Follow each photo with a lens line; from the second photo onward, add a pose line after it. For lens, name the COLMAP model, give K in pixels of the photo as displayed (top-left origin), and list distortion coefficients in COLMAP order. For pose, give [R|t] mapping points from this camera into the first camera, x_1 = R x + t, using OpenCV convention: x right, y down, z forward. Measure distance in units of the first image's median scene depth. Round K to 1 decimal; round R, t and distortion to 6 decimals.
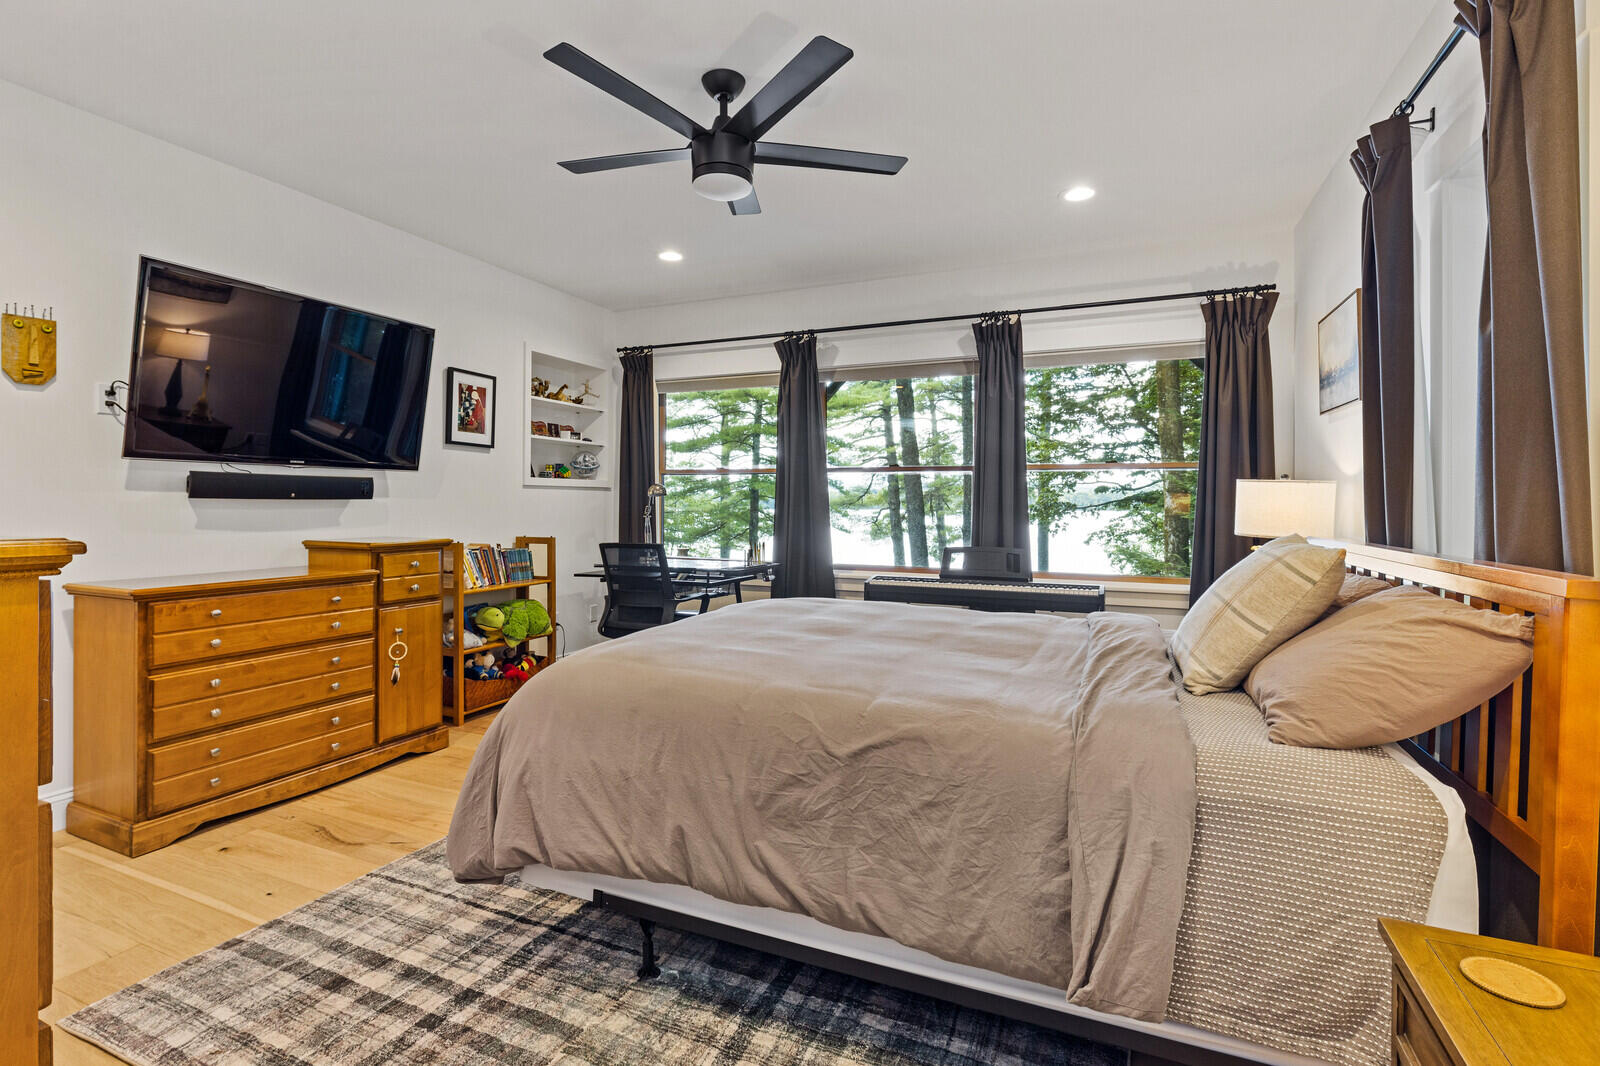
lens RADIAL K [[729.0, 0, 795.5], [0, 729.0, 525.2], [0, 0, 1]] dist [-0.001474, -0.000848]
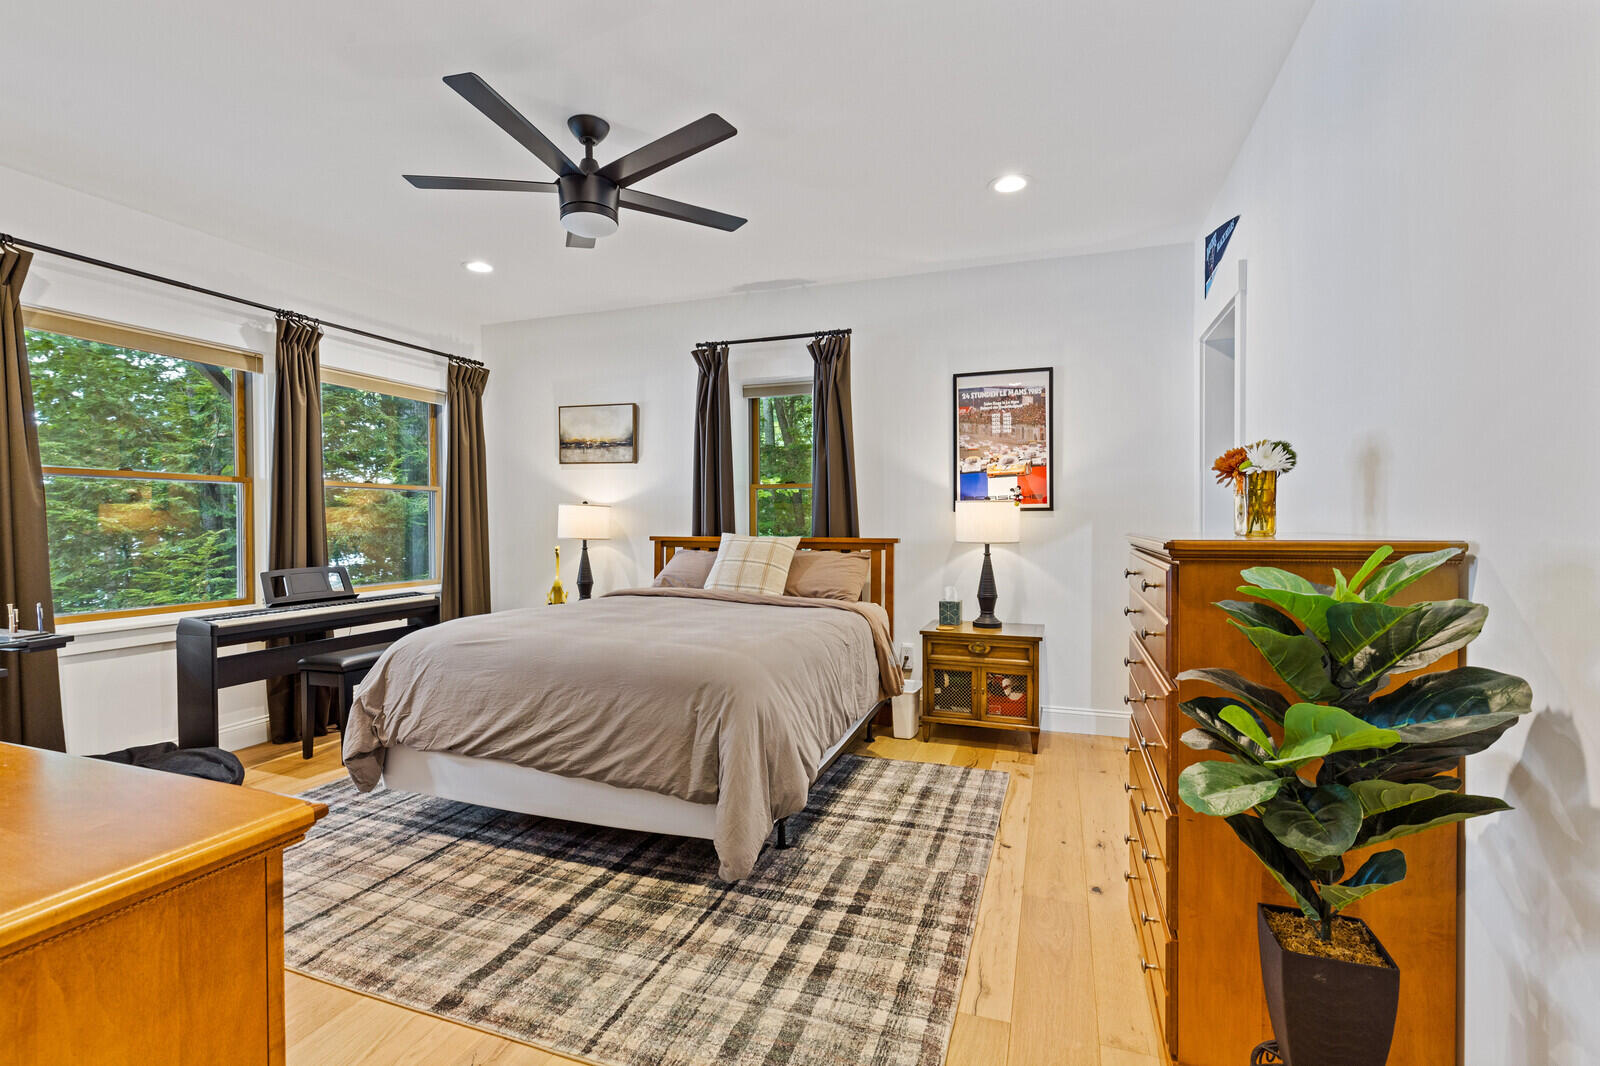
lens RADIAL K [[729.0, 0, 793.8], [0, 729.0, 527.1], [0, 0, 1]] dist [-0.001474, -0.000848]
pose [[-0.060994, -0.013835, 0.998042, -1.621774], [0.025507, 0.999556, 0.015415, -0.026323], [-0.997812, 0.026397, -0.060614, 1.058715]]
